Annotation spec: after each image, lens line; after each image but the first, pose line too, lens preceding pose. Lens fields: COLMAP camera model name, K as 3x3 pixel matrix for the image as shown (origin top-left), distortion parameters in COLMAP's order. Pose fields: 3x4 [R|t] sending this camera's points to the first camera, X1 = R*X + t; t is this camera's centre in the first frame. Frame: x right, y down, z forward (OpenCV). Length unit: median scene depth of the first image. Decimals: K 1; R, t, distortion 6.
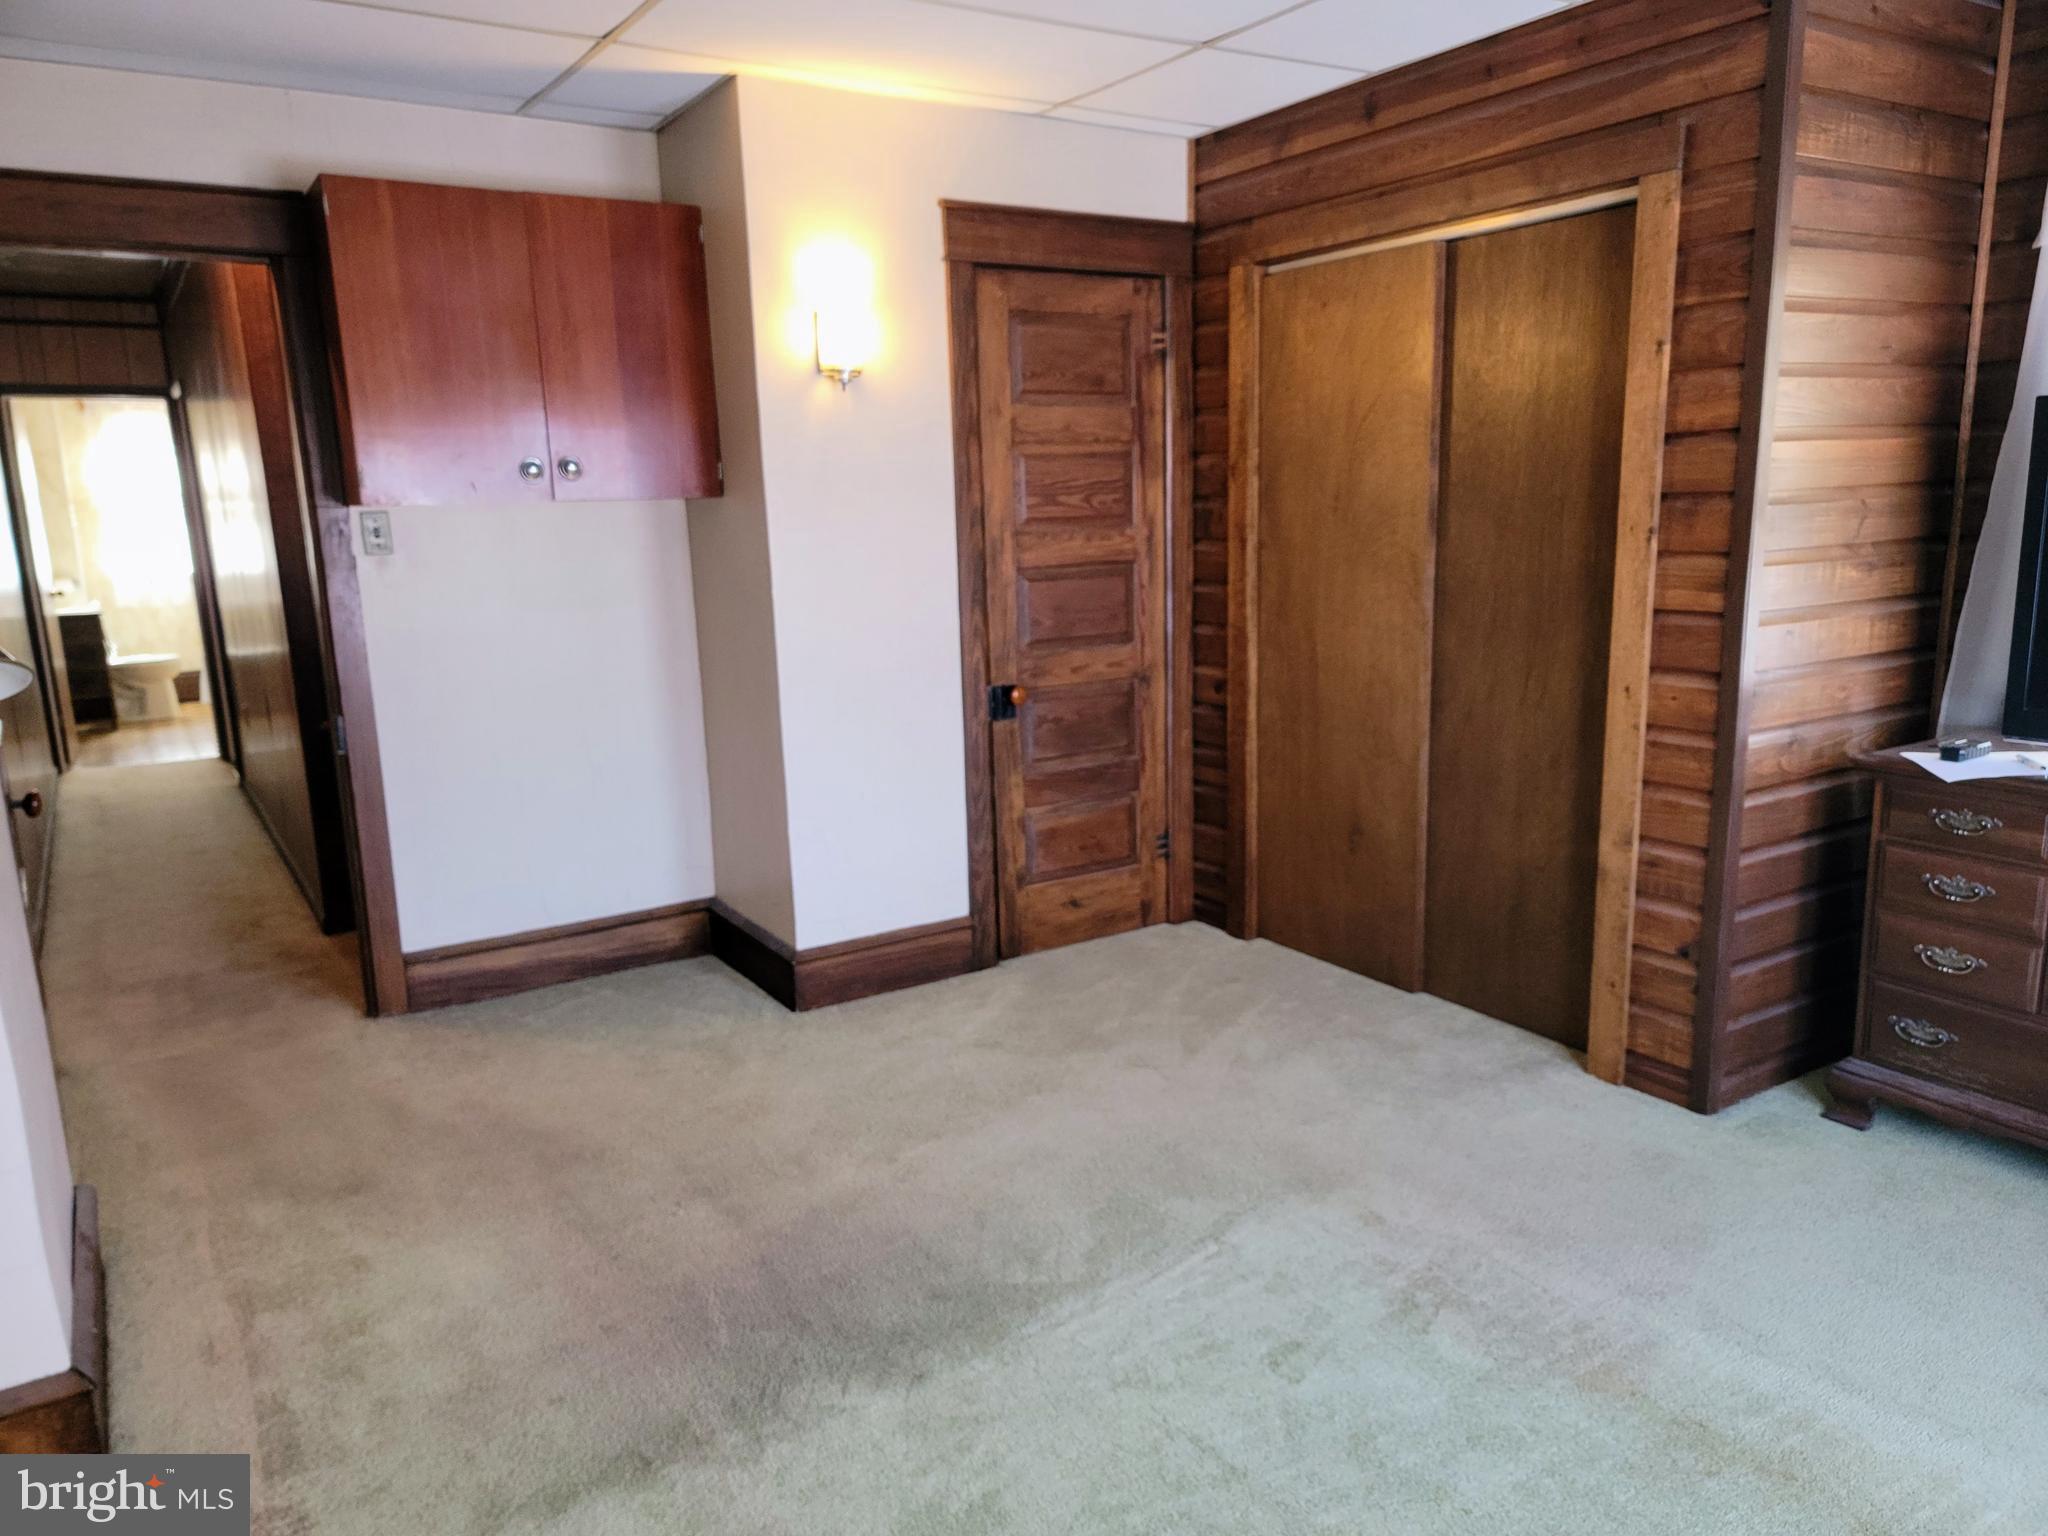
lens RADIAL K [[1419.5, 0, 1024.3], [0, 1419.5, 776.6], [0, 0, 1]] dist [0.062822, -0.016221]
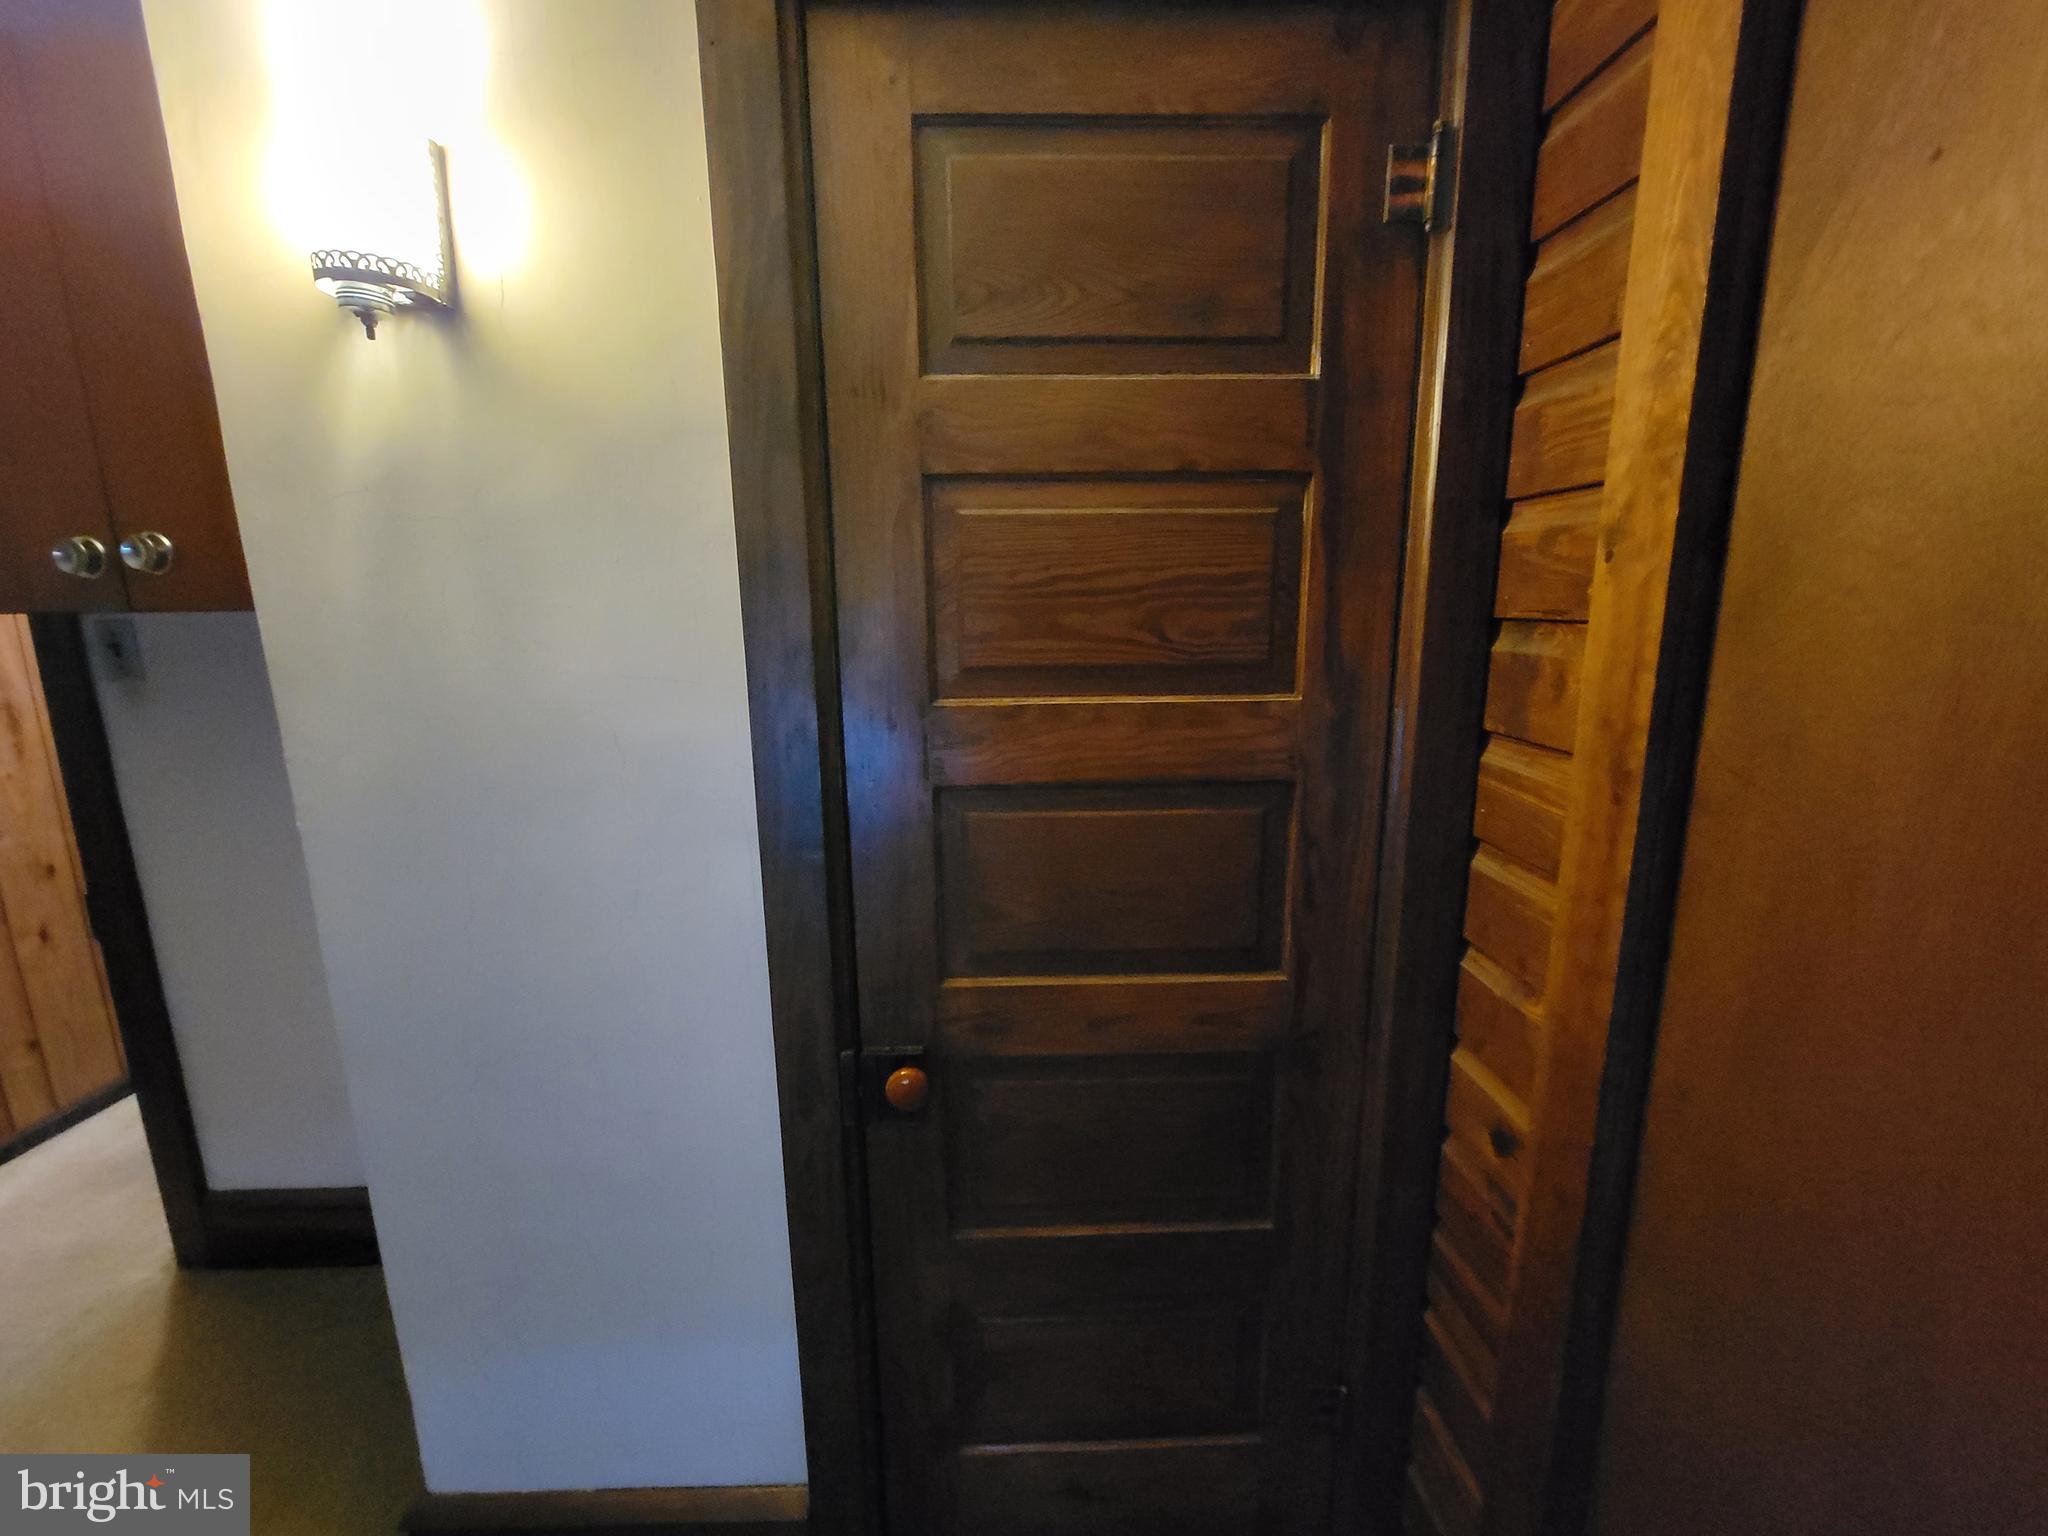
lens RADIAL K [[822.5, 0, 1018.6], [0, 822.5, 763.6], [0, 0, 1]] dist [-0.015386, -0.000095]
pose [[0.852169, 0.113536, -0.510800, 0.129049], [-0.112891, 0.993079, 0.032397, -0.155087], [0.510943, 0.030057, 0.859089, 0.766418]]
